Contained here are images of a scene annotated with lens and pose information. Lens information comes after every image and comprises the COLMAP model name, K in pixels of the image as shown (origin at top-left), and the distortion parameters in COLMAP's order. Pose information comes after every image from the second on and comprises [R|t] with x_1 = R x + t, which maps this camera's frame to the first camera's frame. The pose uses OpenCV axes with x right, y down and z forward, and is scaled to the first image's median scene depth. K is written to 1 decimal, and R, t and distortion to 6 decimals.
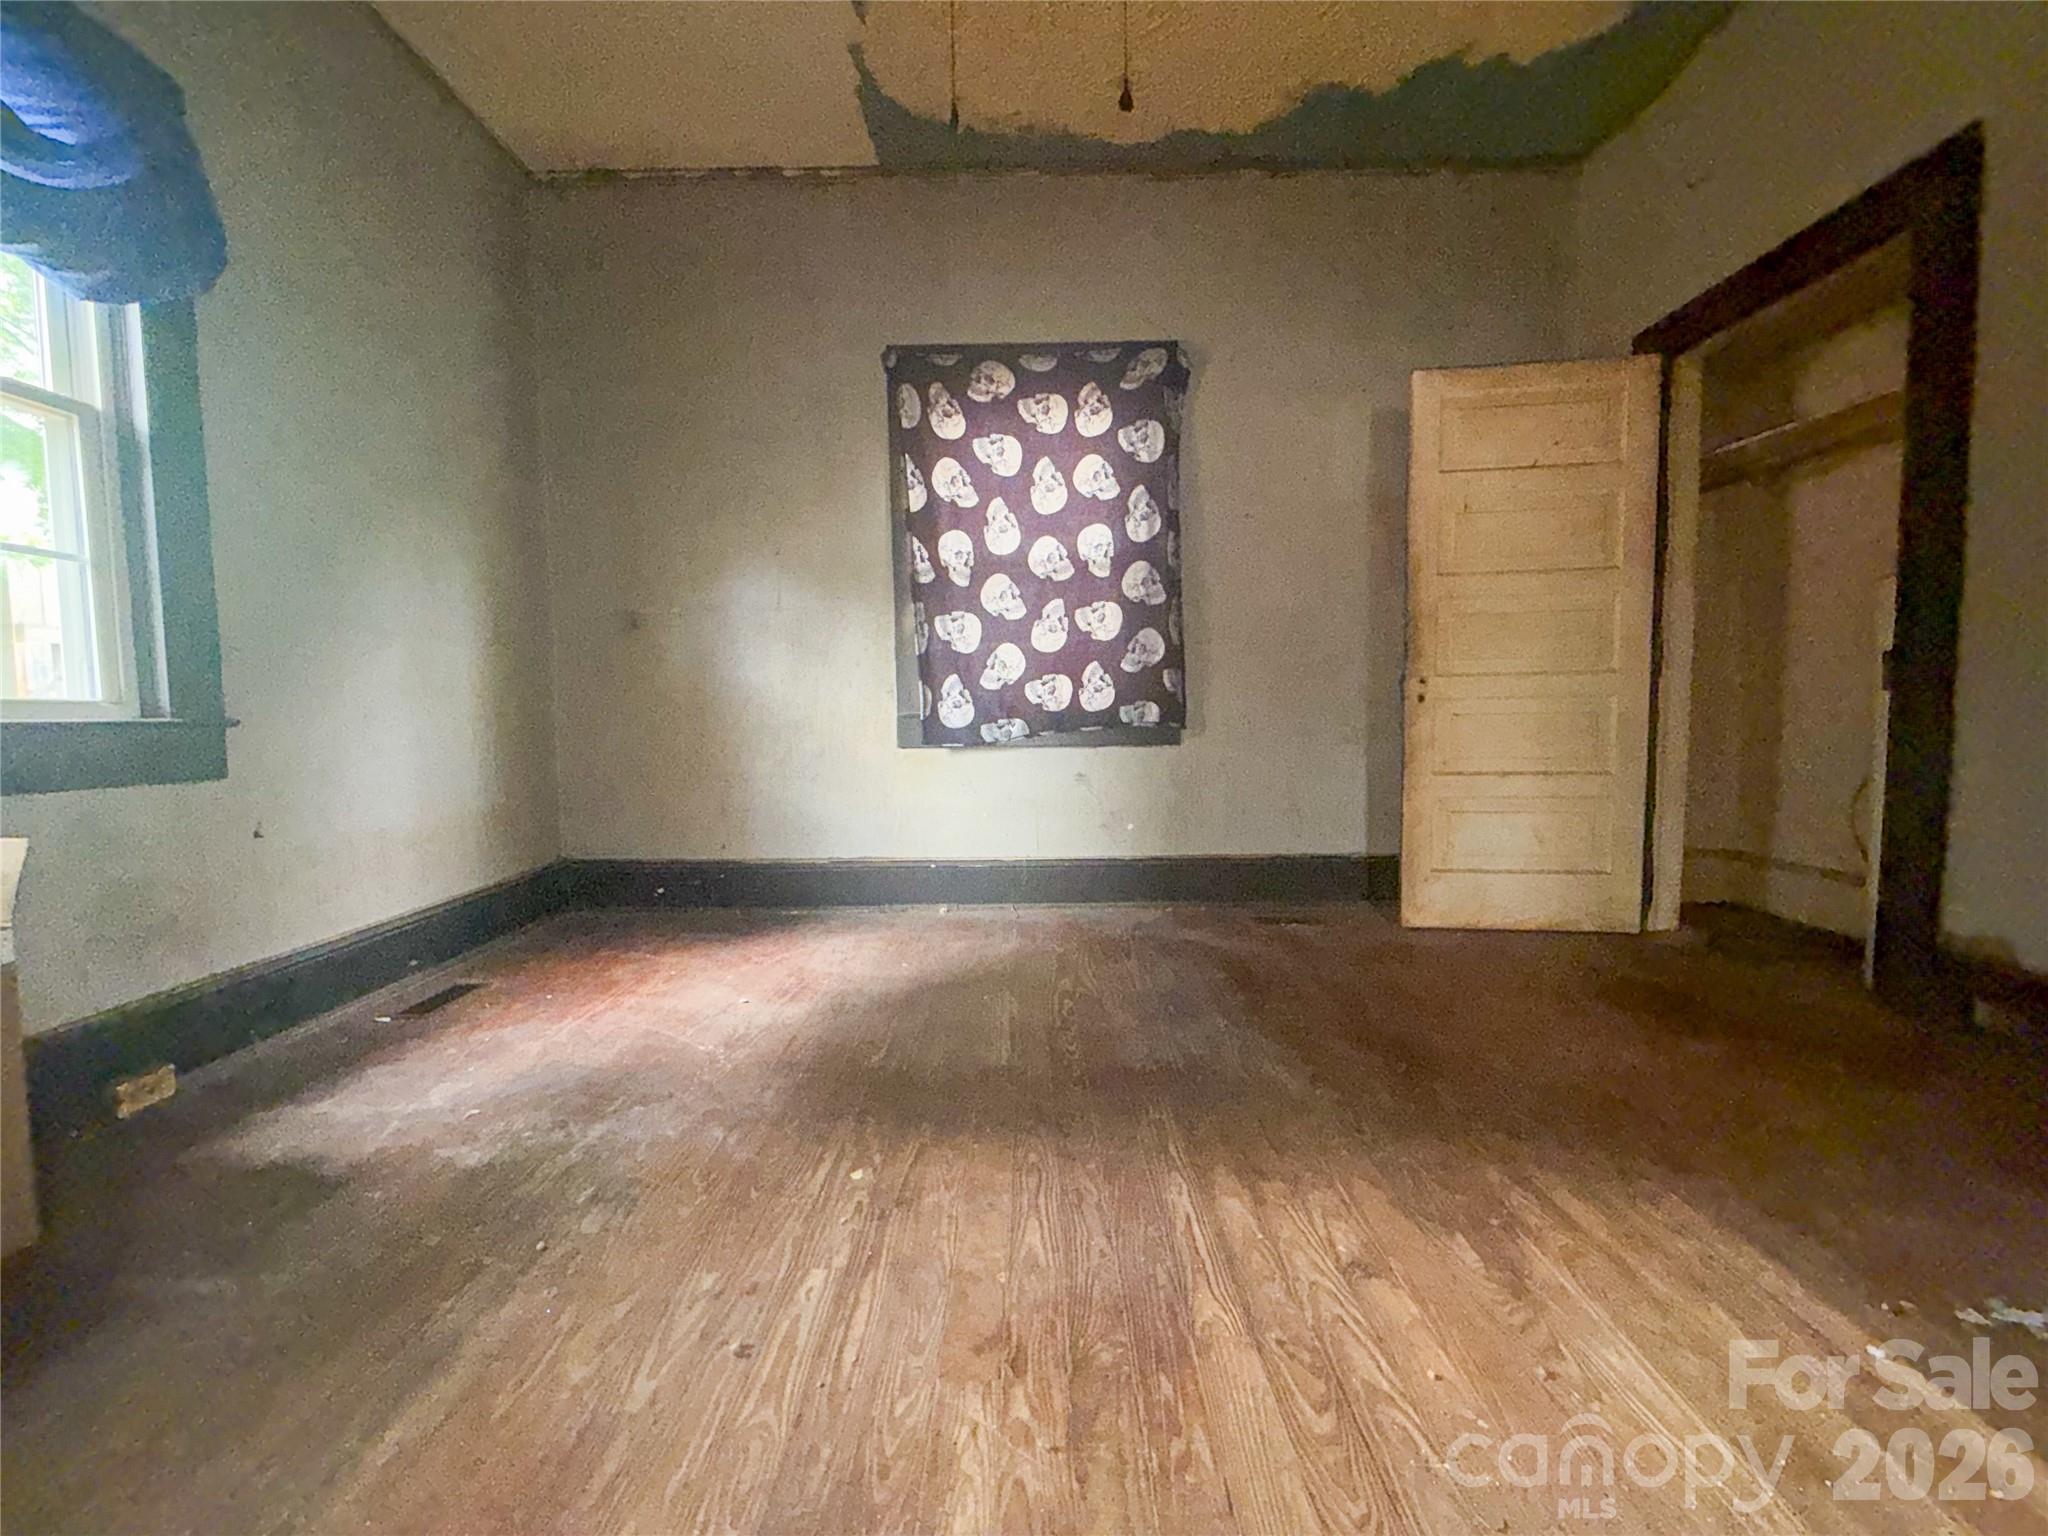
lens RADIAL K [[816.9, 0, 1018.0], [0, 816.9, 766.3], [0, 0, 1]] dist [0.003194, 0.000405]
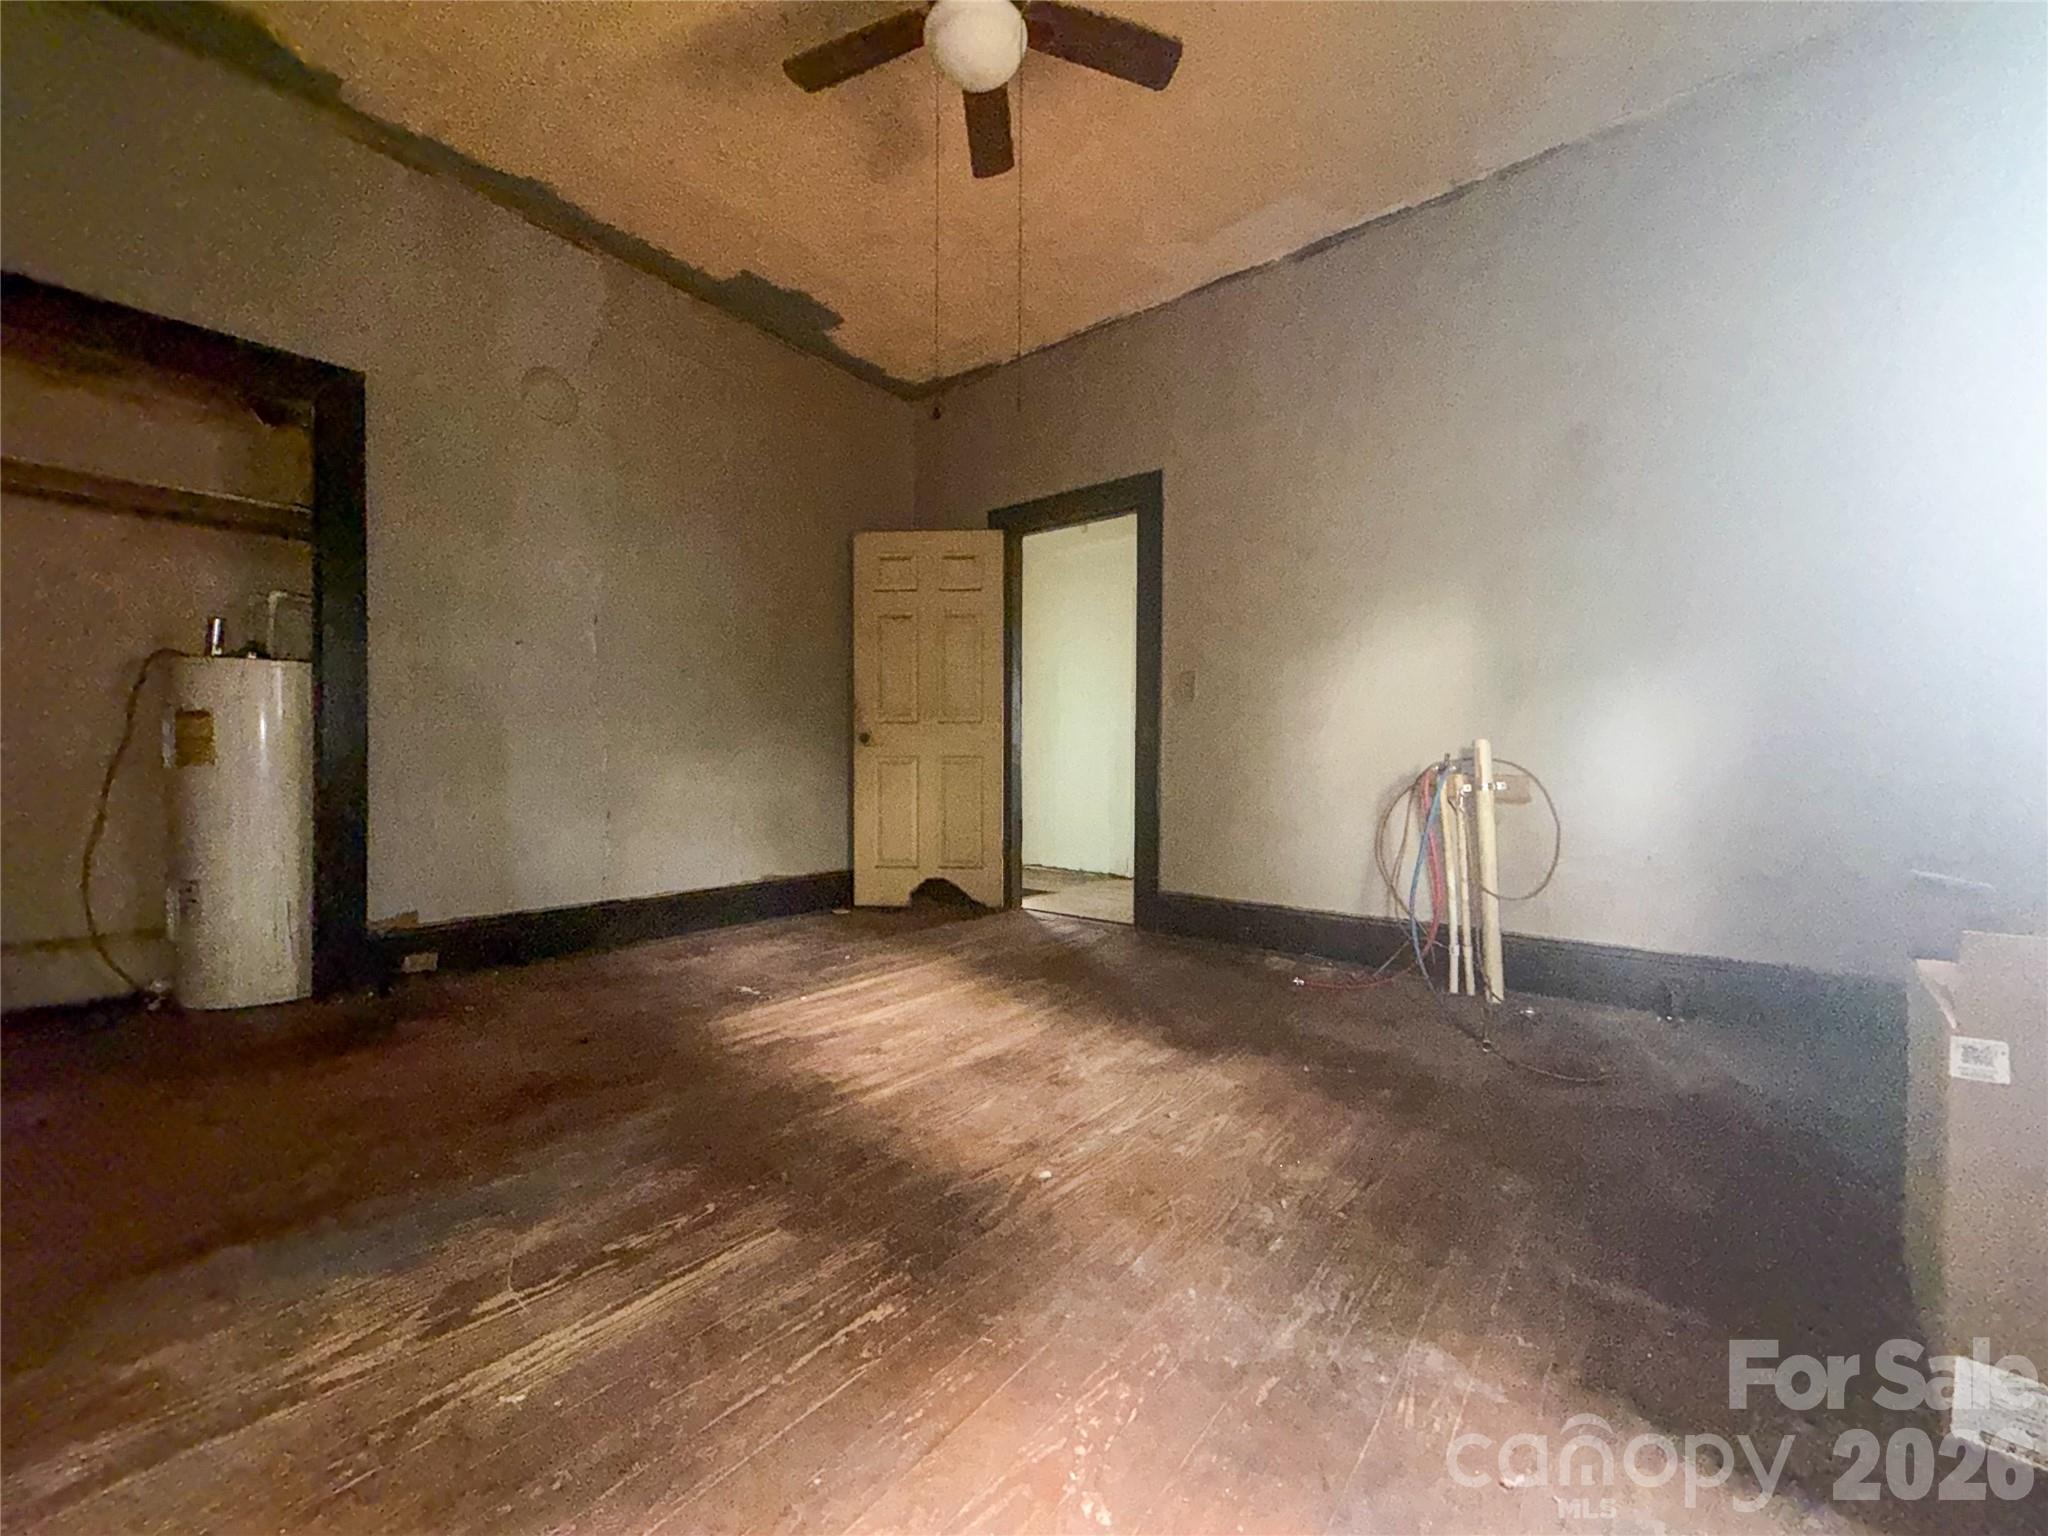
lens RADIAL K [[816.9, 0, 1018.0], [0, 816.9, 766.3], [0, 0, 1]] dist [0.003194, 0.000405]
pose [[-0.784371, 0.003990, 0.620279, -0.397989], [0.046927, 0.997495, 0.052926, -0.057591], [-0.618514, 0.070622, -0.782593, 0.854080]]
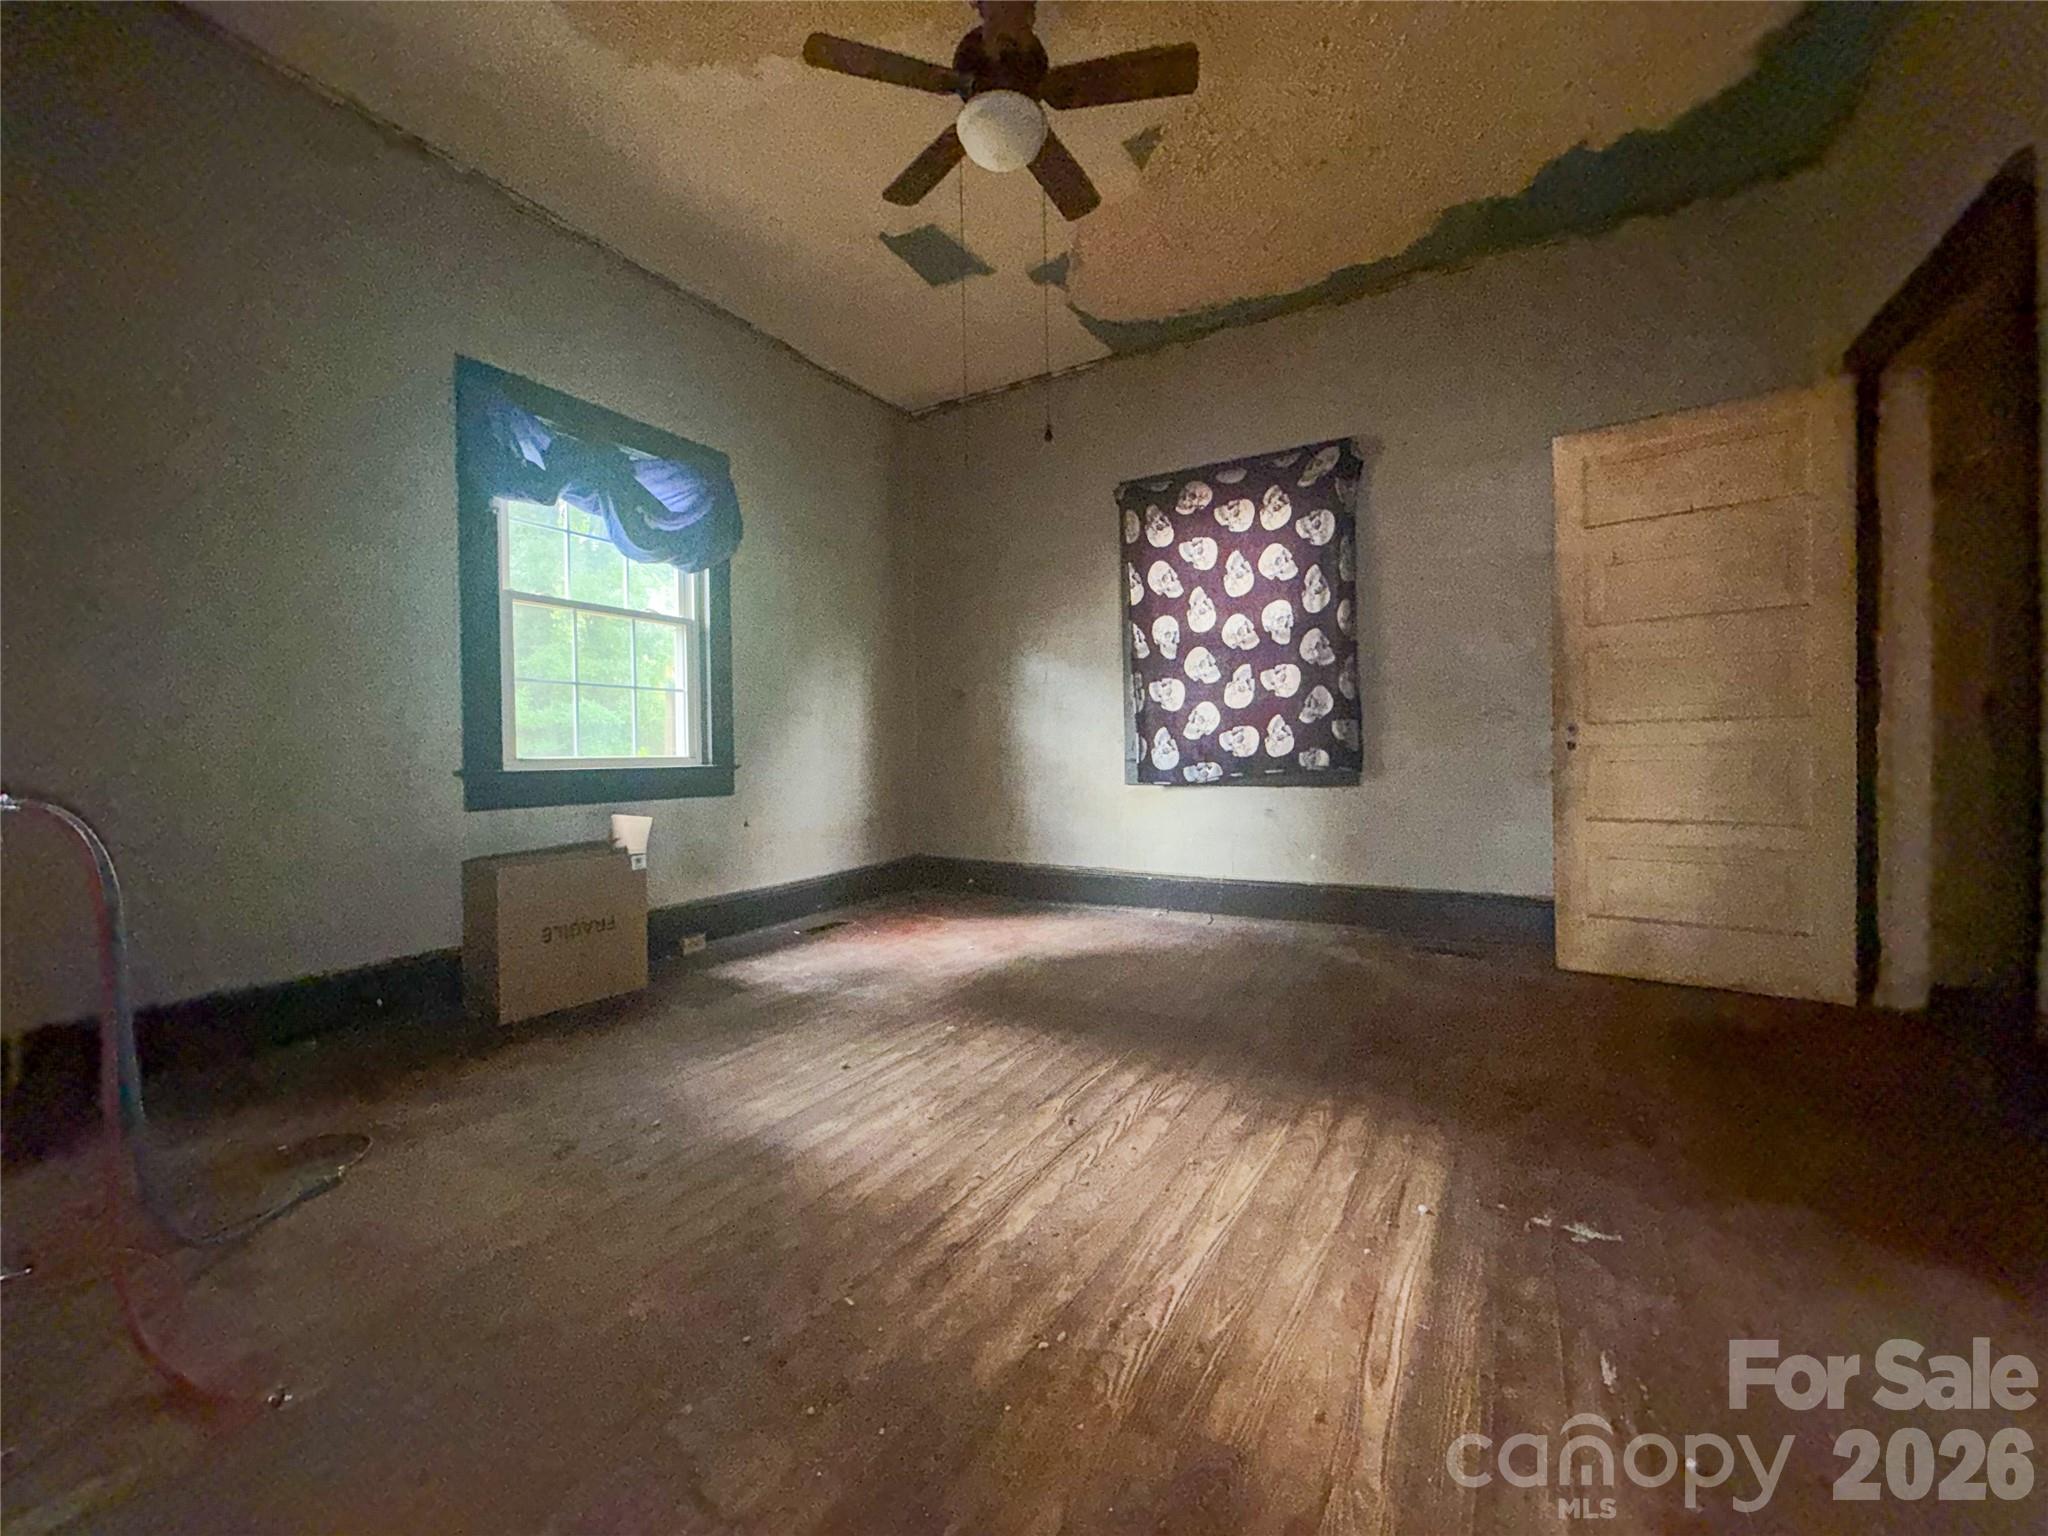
lens RADIAL K [[816.9, 0, 1018.0], [0, 816.9, 766.3], [0, 0, 1]] dist [0.003194, 0.000405]
pose [[0.864564, 0.006093, -0.502486, 0.371238], [-0.026144, 0.999118, -0.032869, -0.004652], [0.501842, 0.041555, 0.863960, -0.216330]]
